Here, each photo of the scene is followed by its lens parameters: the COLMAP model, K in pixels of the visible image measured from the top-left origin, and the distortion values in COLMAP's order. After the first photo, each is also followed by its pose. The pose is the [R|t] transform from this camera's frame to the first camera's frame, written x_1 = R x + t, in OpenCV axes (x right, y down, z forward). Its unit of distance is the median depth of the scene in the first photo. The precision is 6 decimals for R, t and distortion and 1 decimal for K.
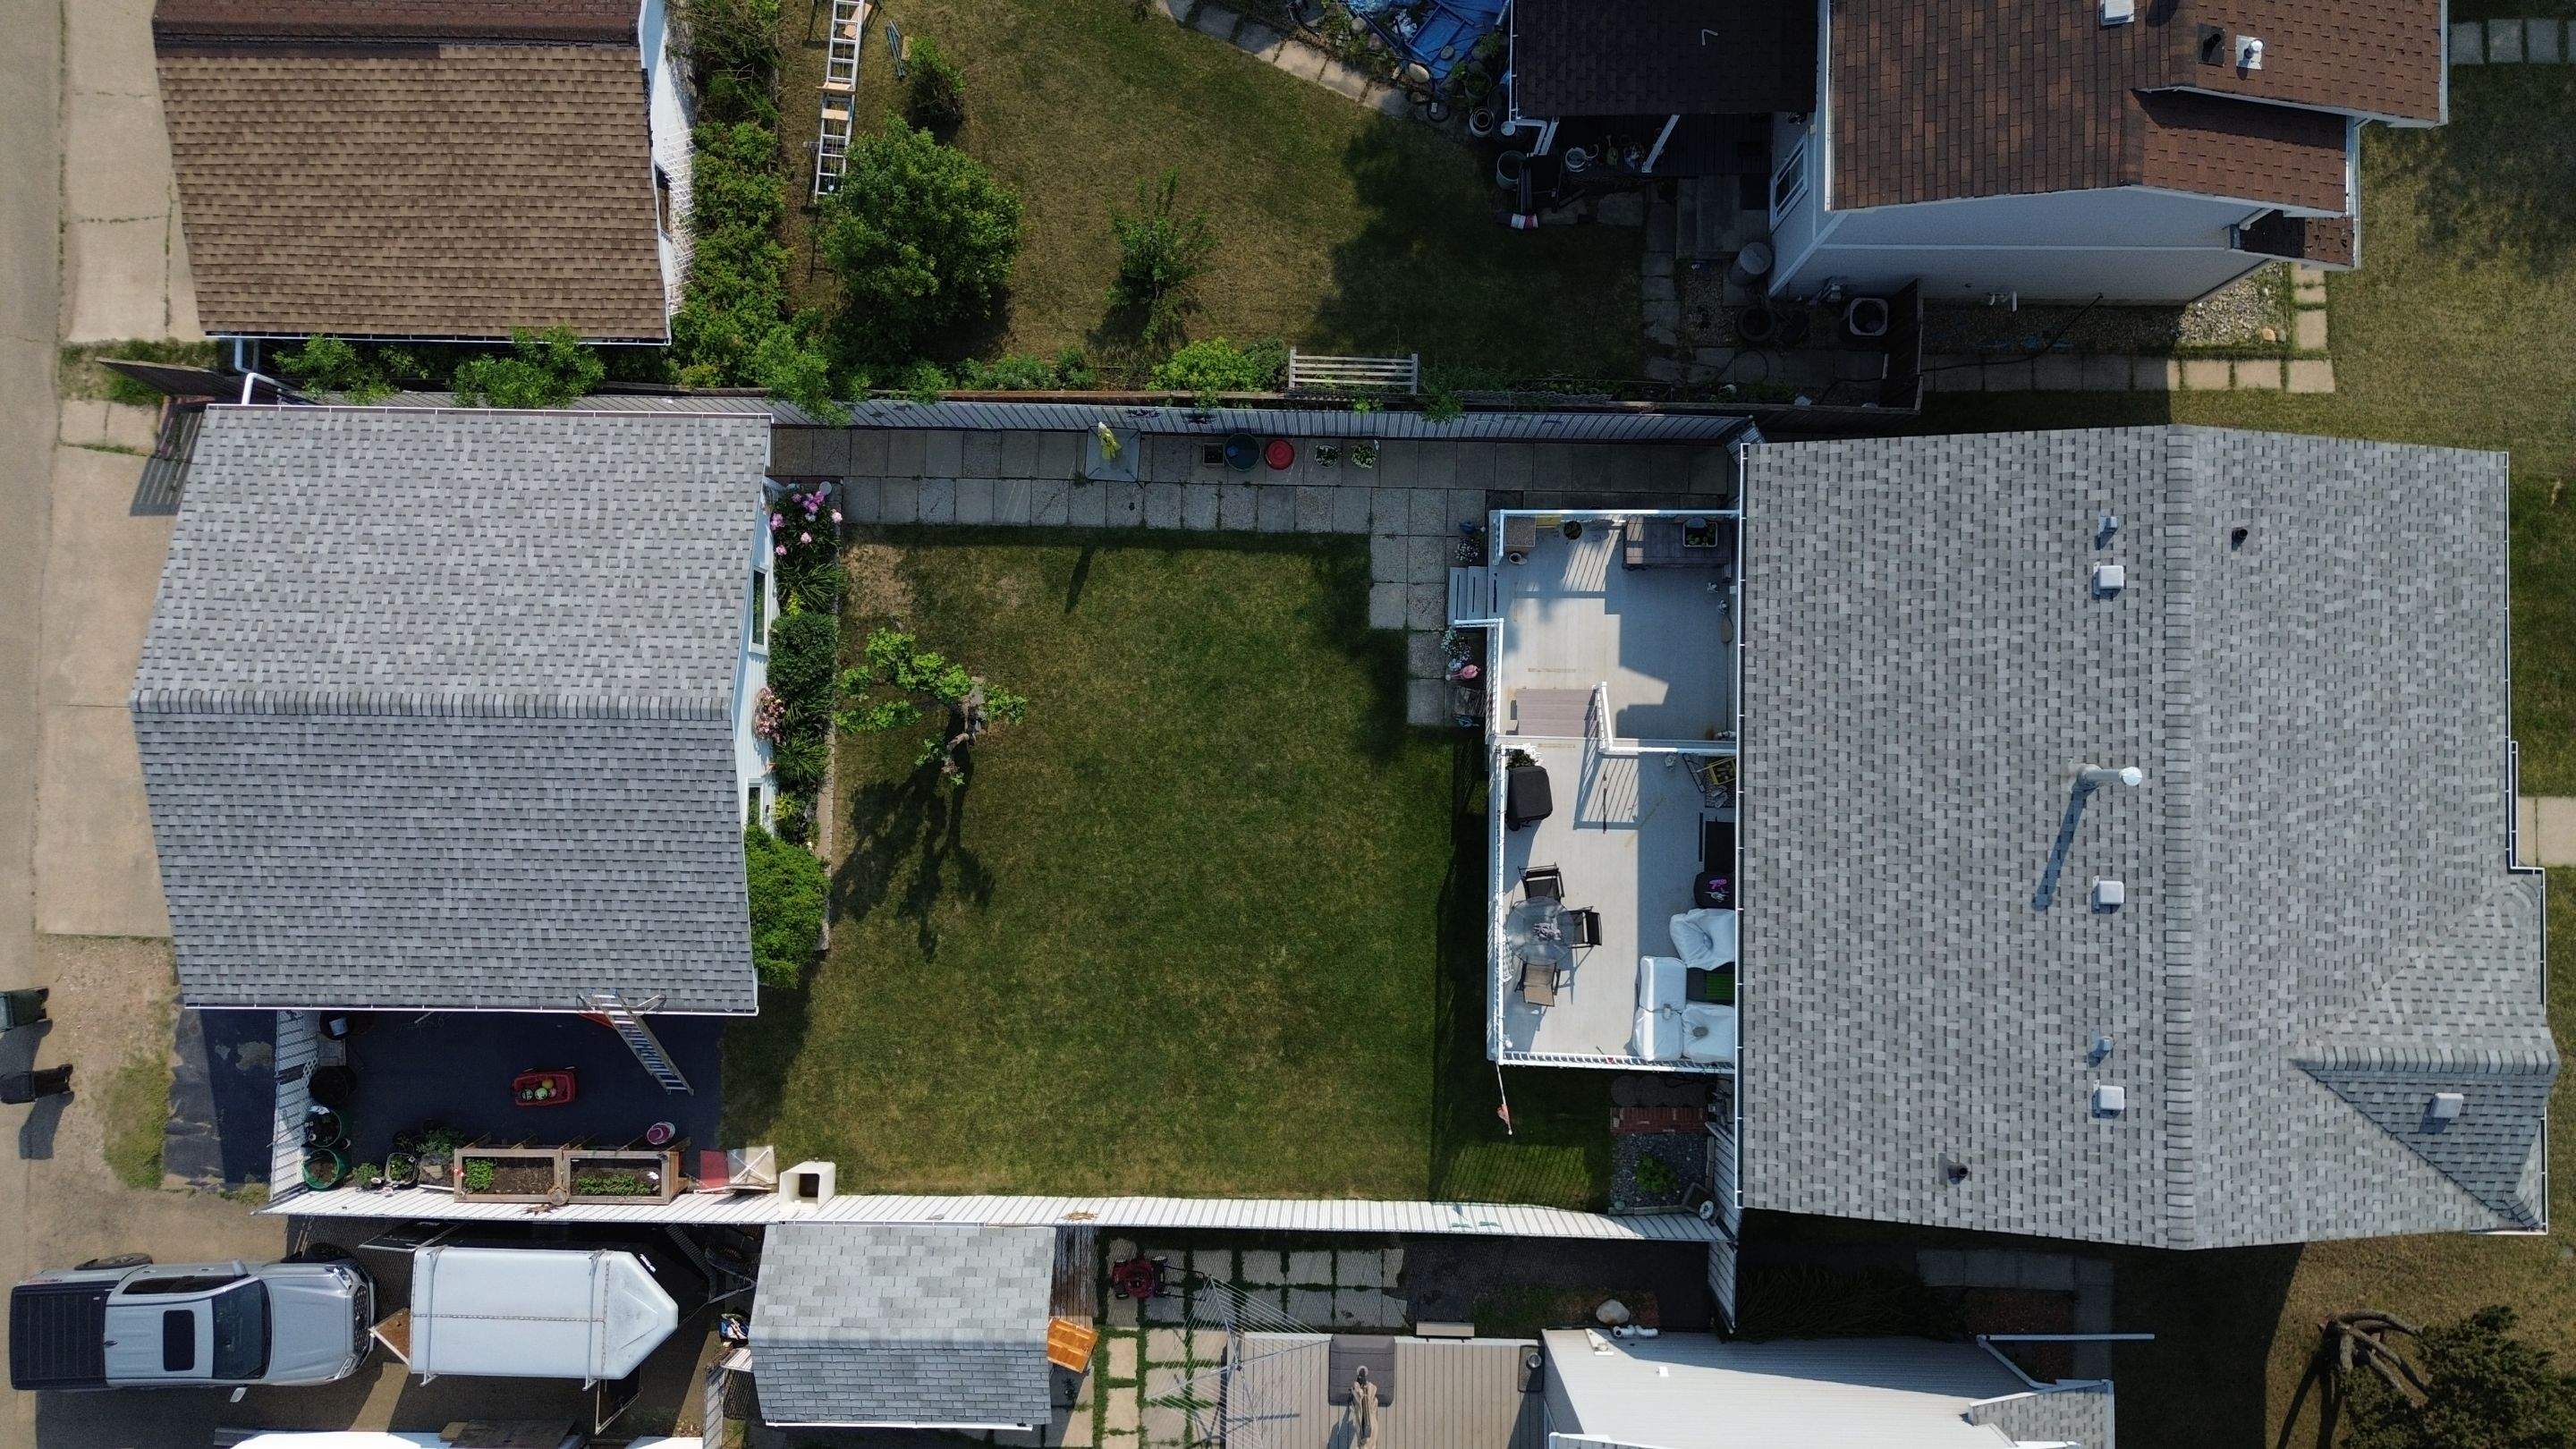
lens RADIAL K [[1828.4, 0, 1290.0], [0, 1828.4, 723.5], [0, 0, 1]] dist [0.070116, -0.059857]
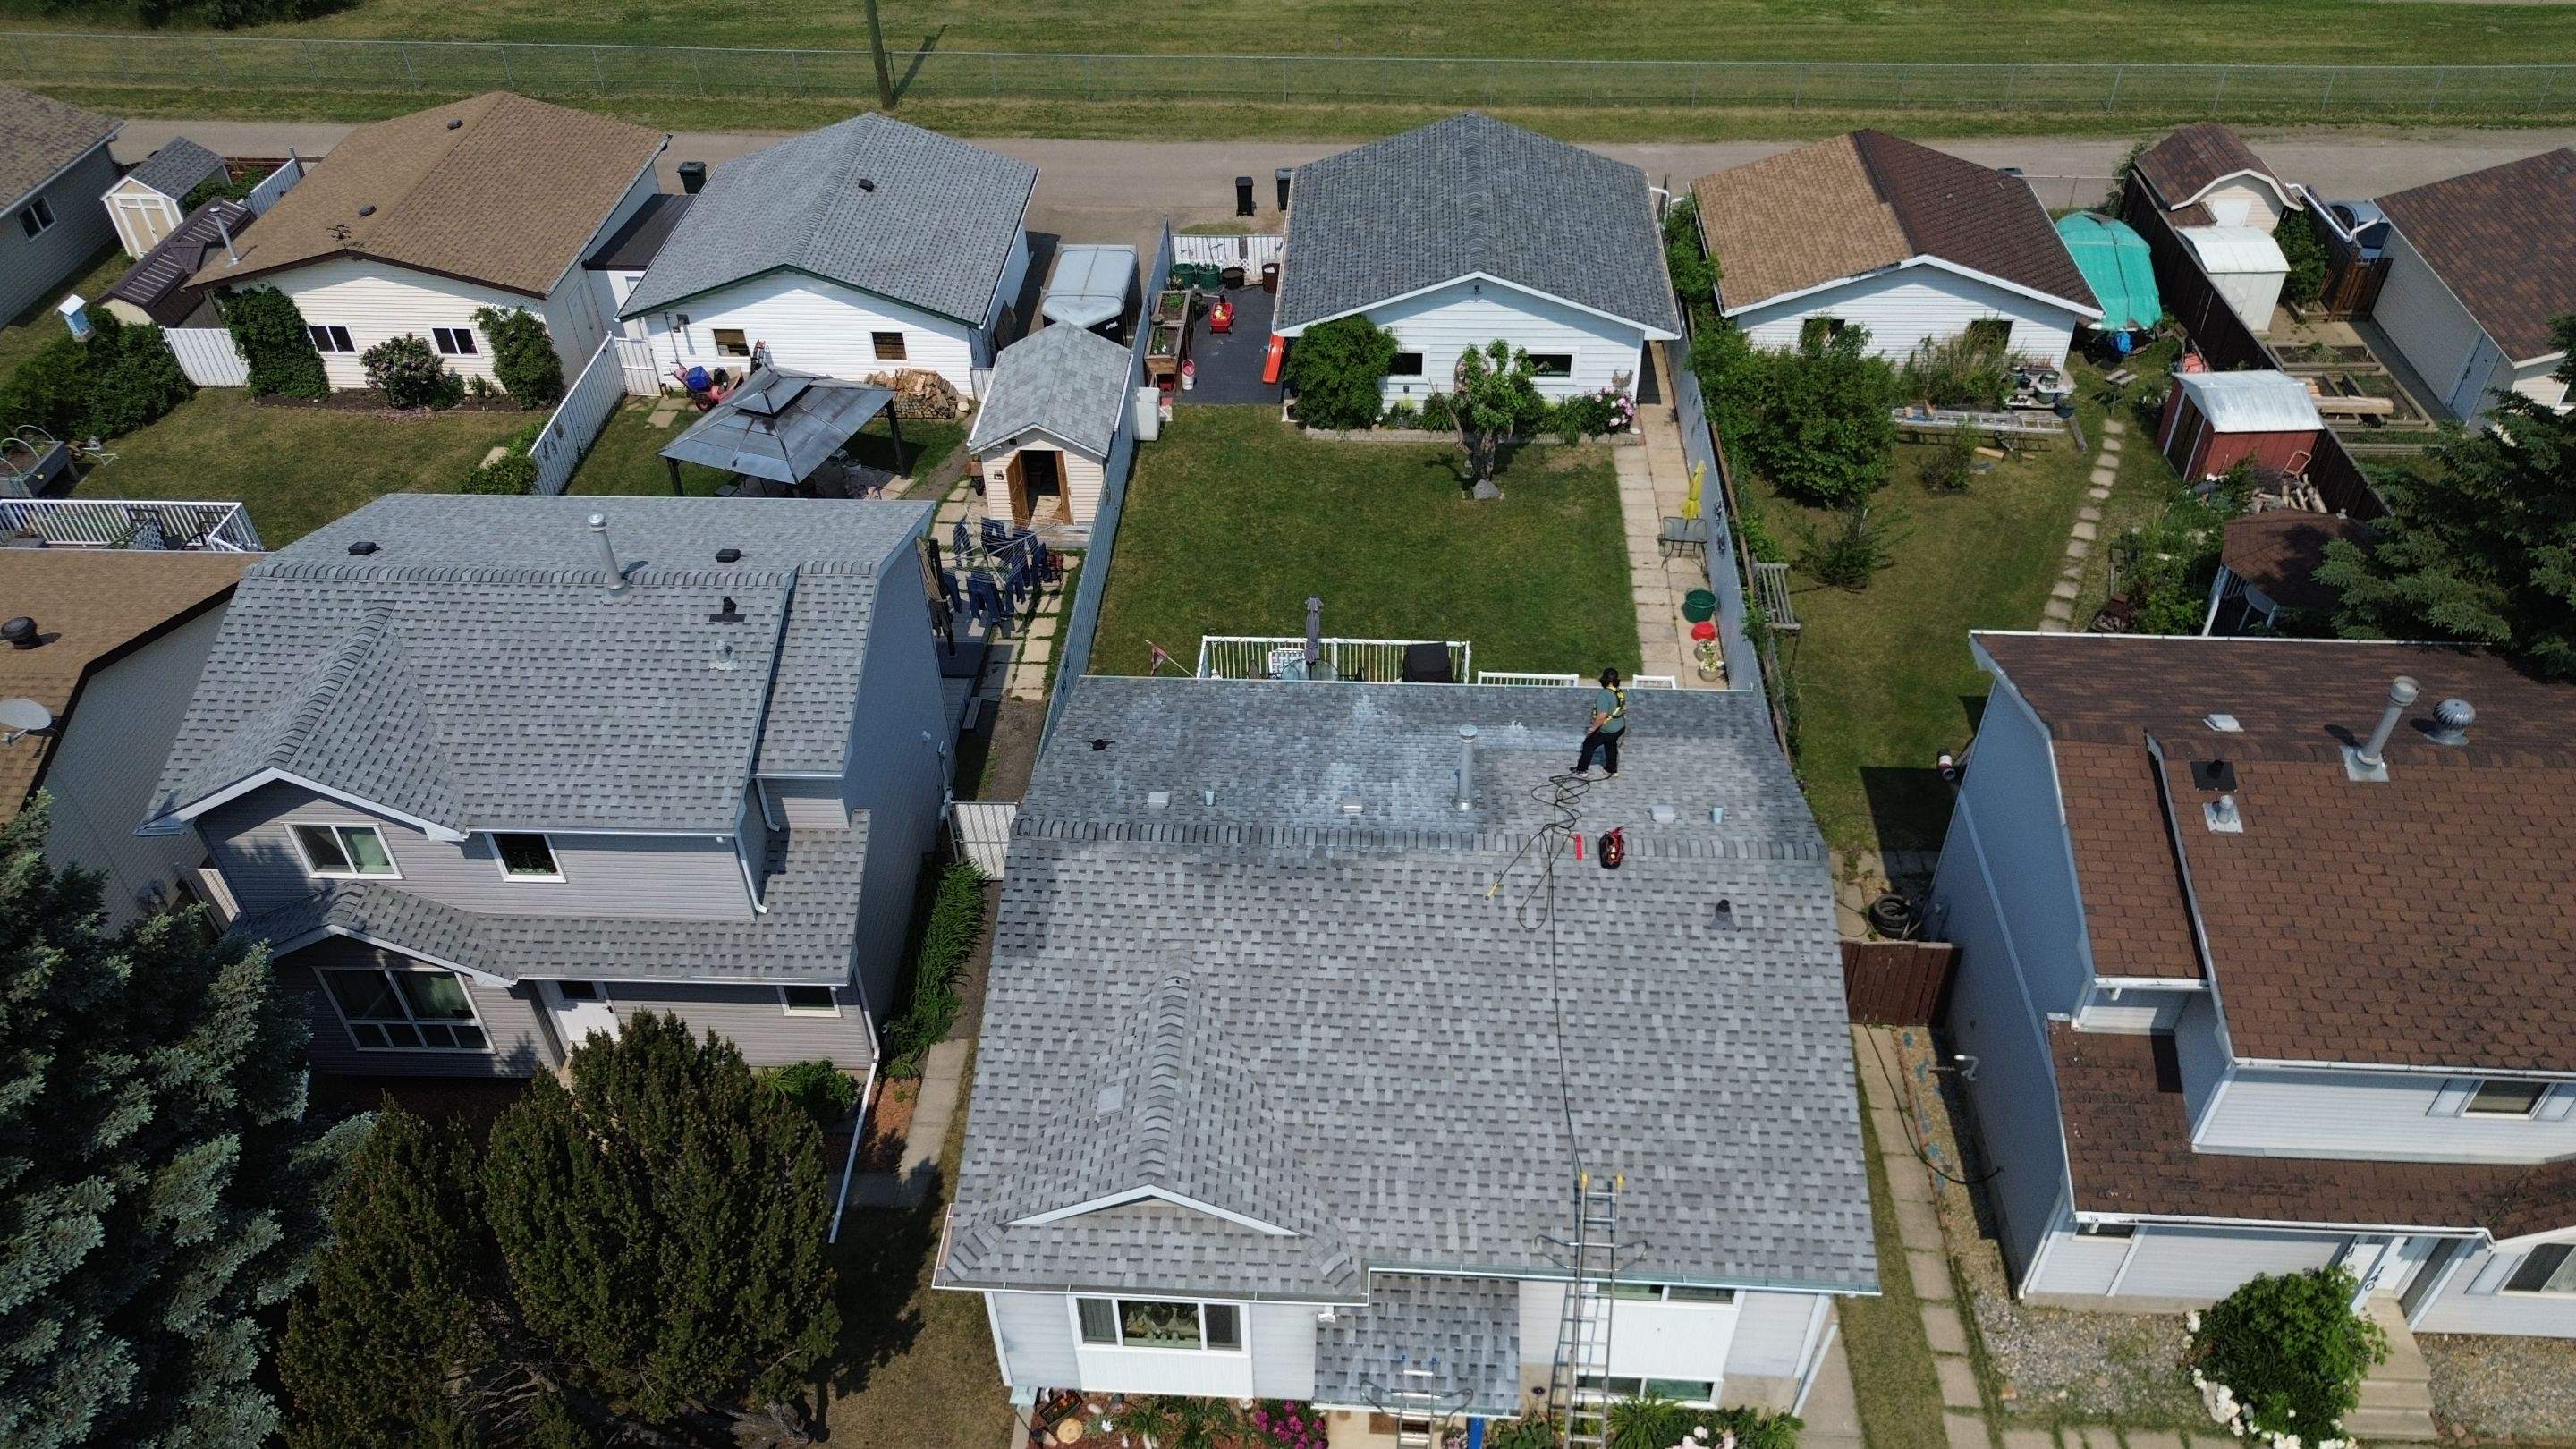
lens RADIAL K [[1828.4, 0, 1282.9], [0, 1828.4, 732.5], [0, 0, 1]] dist [0.070116, -0.059857]
pose [[-0.039976, 0.668451, -0.742681, 1.049144], [-0.997922, 0.010880, 0.063508, 0.058163], [0.050533, 0.743676, 0.666627, 0.255528]]
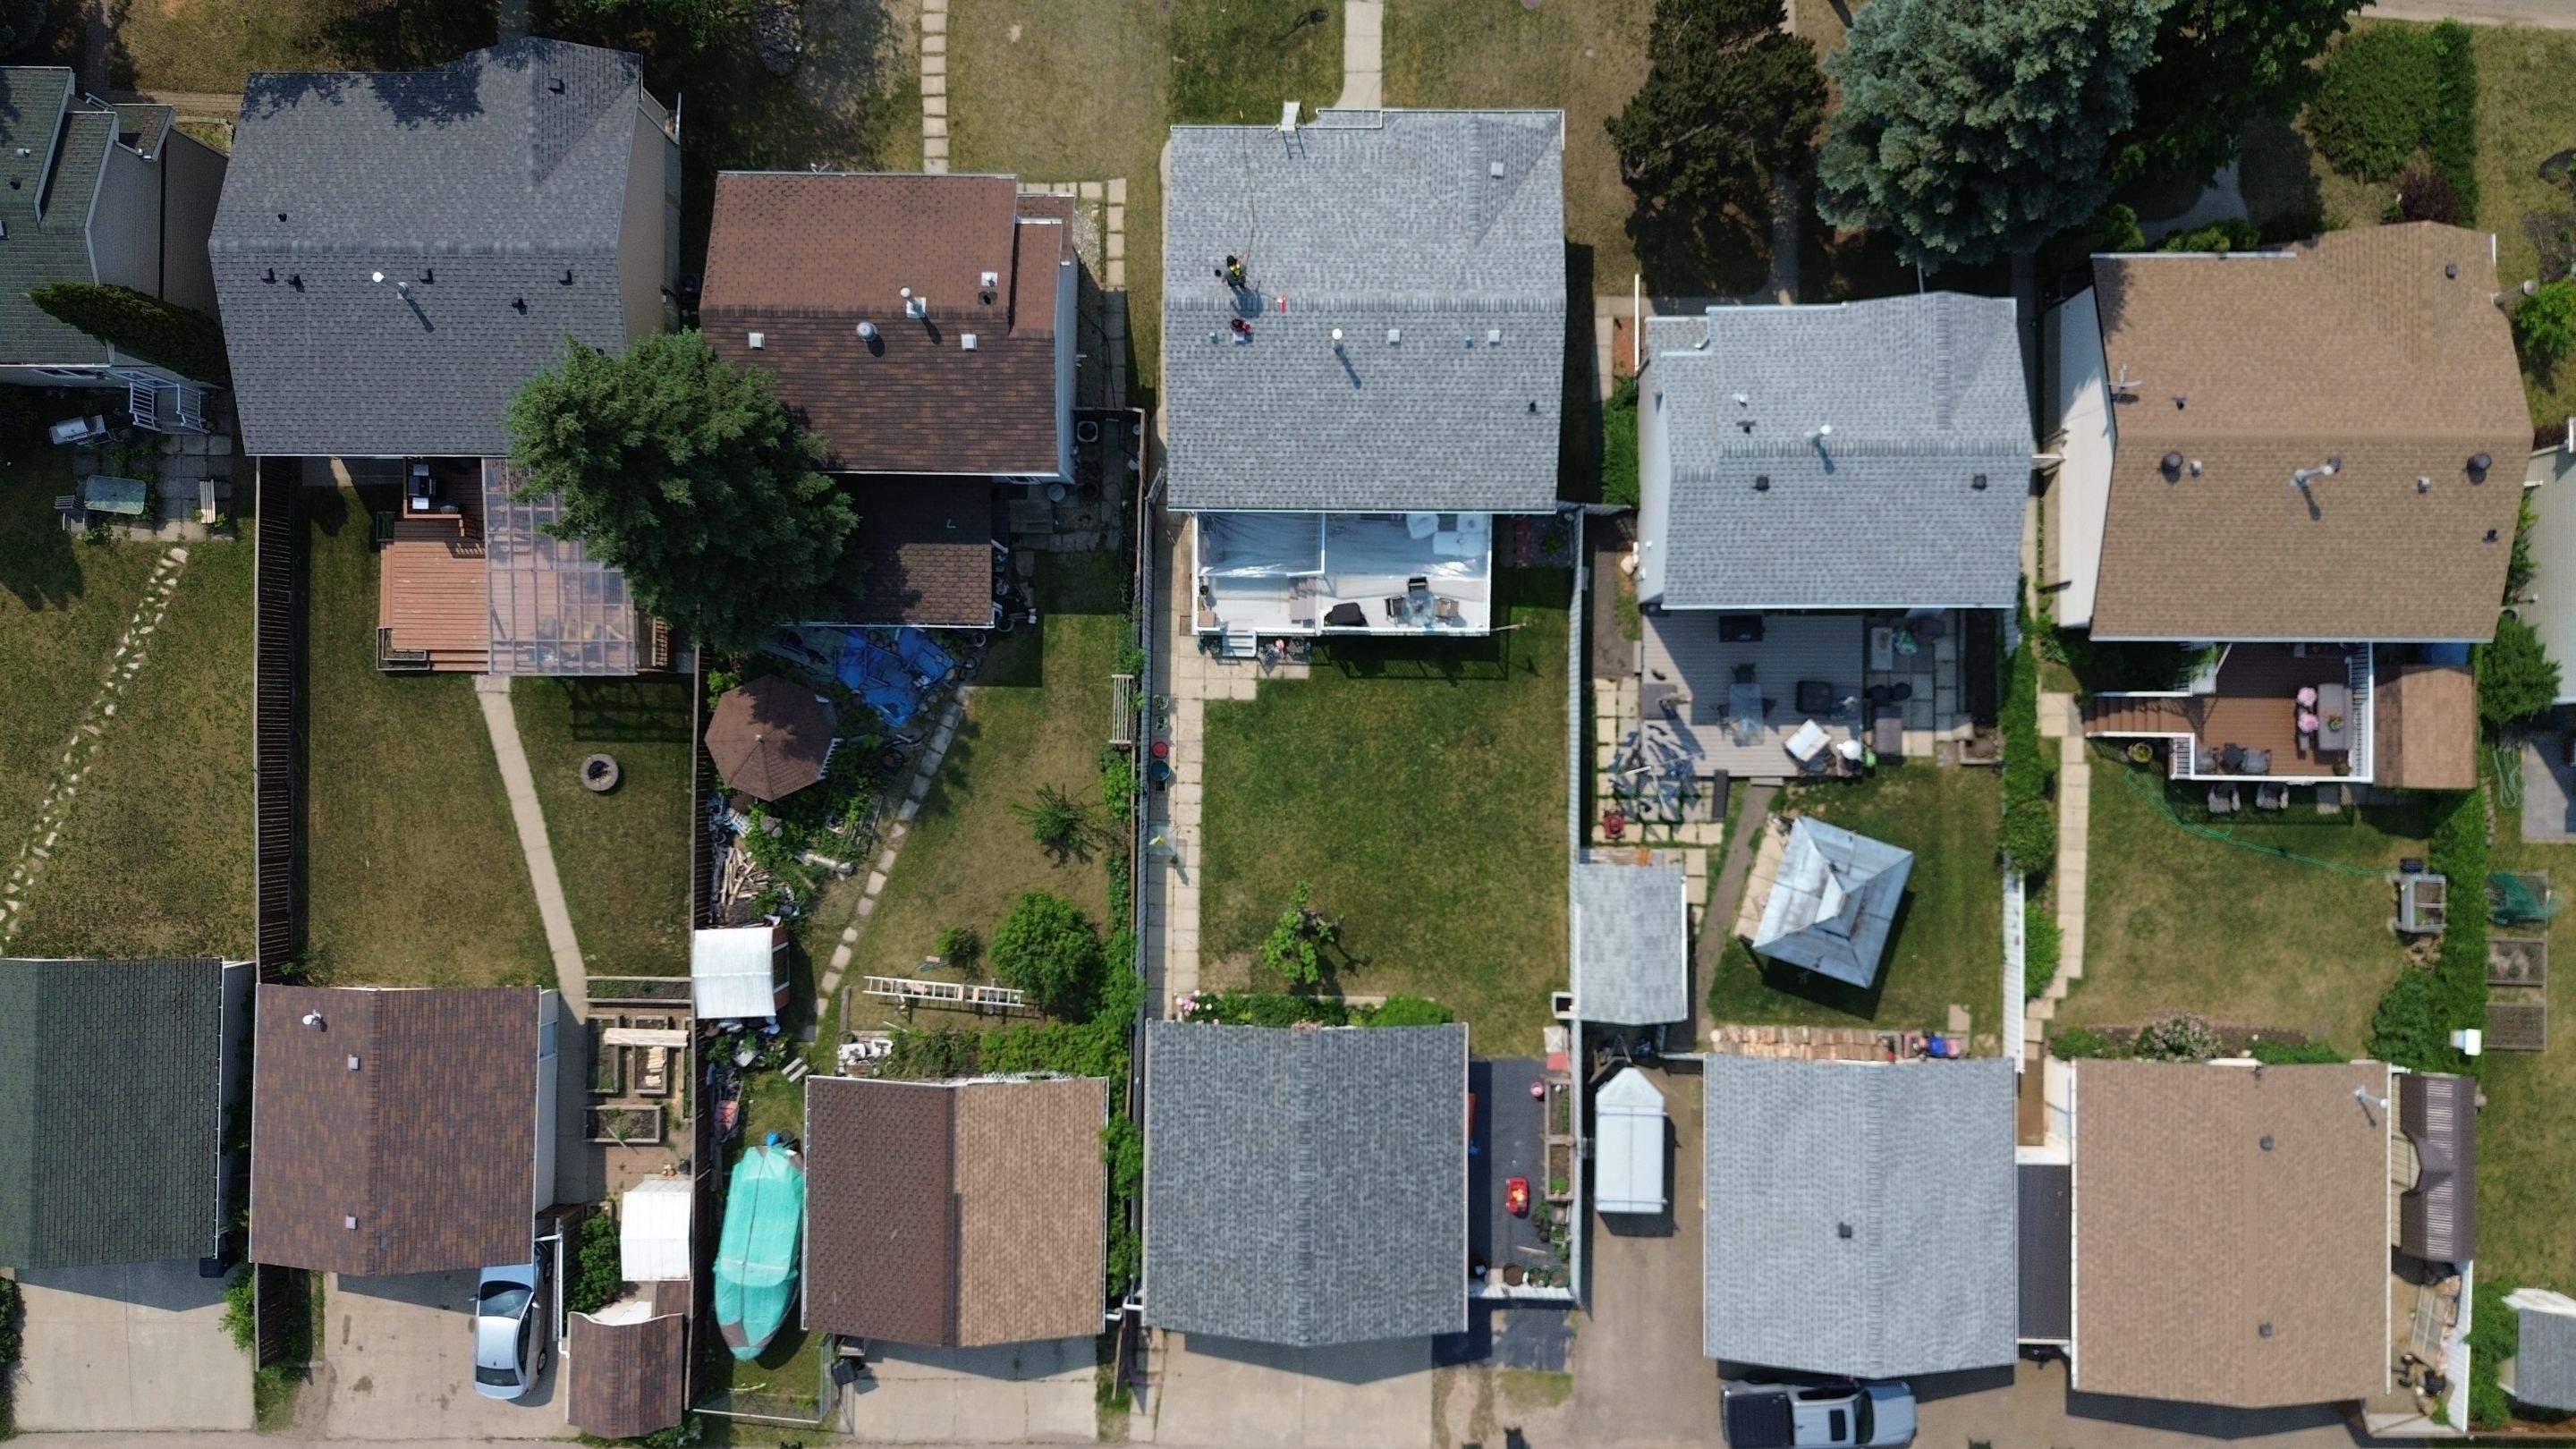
lens RADIAL K [[1828.4, 0, 1287.4], [0, 1828.4, 709.9], [0, 0, 1]] dist [0.070116, -0.059857]
pose [[-0.006025, -0.999181, 0.040024, -0.043294], [0.999915, -0.005557, 0.011778, -0.046340], [-0.011546, 0.040092, 0.999129, -0.889128]]
